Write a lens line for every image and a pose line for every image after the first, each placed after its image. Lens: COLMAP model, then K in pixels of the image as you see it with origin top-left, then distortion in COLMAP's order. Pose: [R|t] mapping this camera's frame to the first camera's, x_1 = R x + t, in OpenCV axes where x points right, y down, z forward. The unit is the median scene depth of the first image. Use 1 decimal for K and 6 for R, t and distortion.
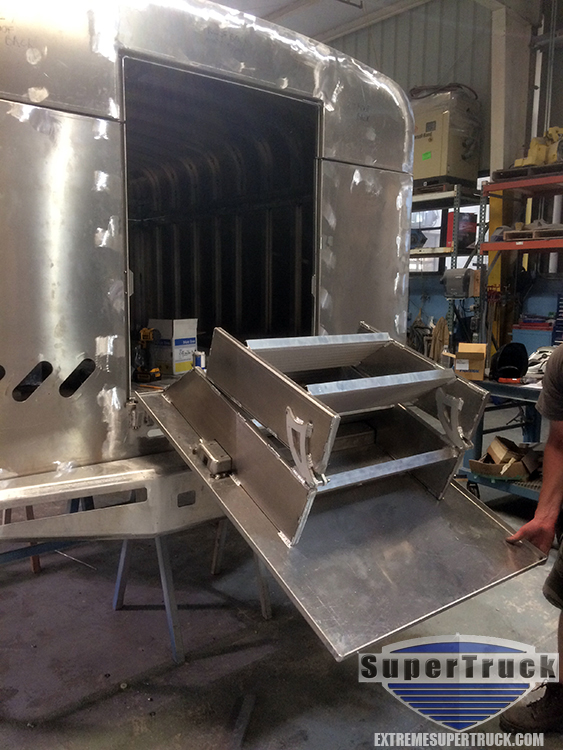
lens RADIAL K [[628.1, 0, 281.5], [0, 628.1, 375.0], [0, 0, 1]] dist [0.085799, -0.125565]
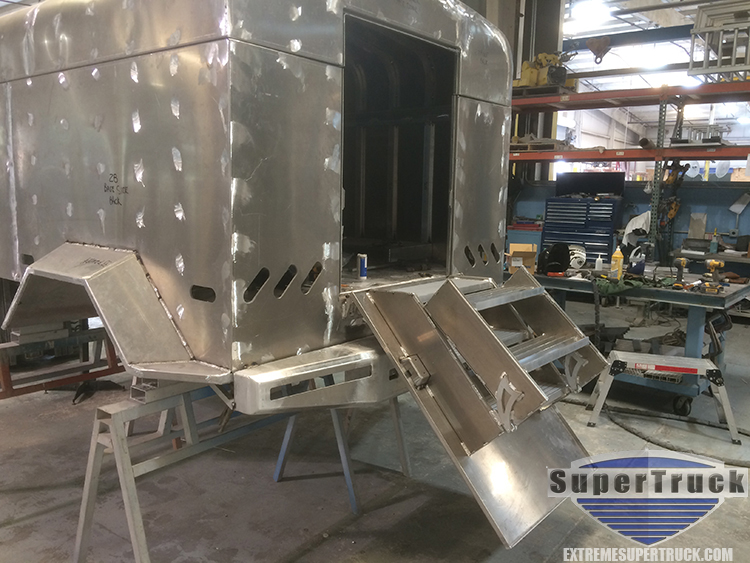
lens RADIAL K [[628.1, 0, 375.0], [0, 628.1, 281.5], [0, 0, 1]] dist [0.085799, -0.125565]
pose [[0.975569, -0.023186, 0.218468, -0.355355], [0.020514, 0.999685, 0.014493, -0.002652], [-0.218735, -0.009657, 0.975736, -0.154775]]
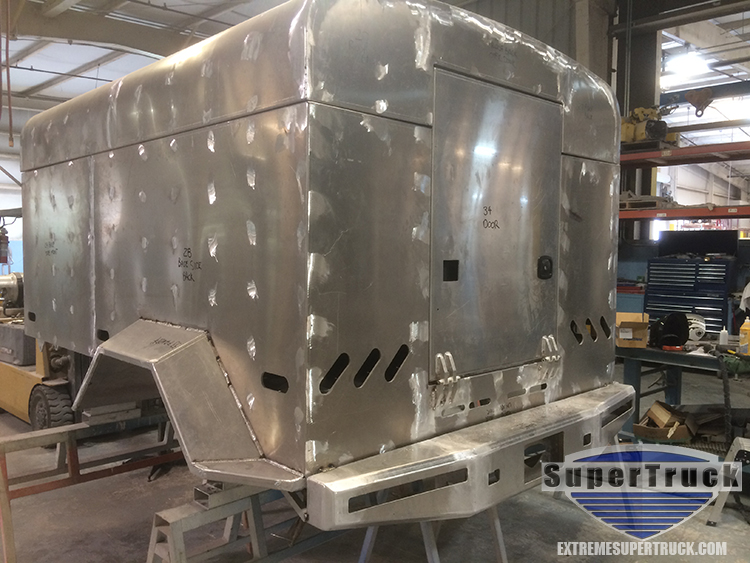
lens RADIAL K [[628.1, 0, 375.0], [0, 628.1, 281.5], [0, 0, 1]] dist [0.085799, -0.125565]
pose [[0.995797, -0.007622, 0.091275, -0.345178], [0.014986, 0.996661, -0.080262, -0.035953], [-0.090359, 0.081293, 0.992586, -0.040184]]
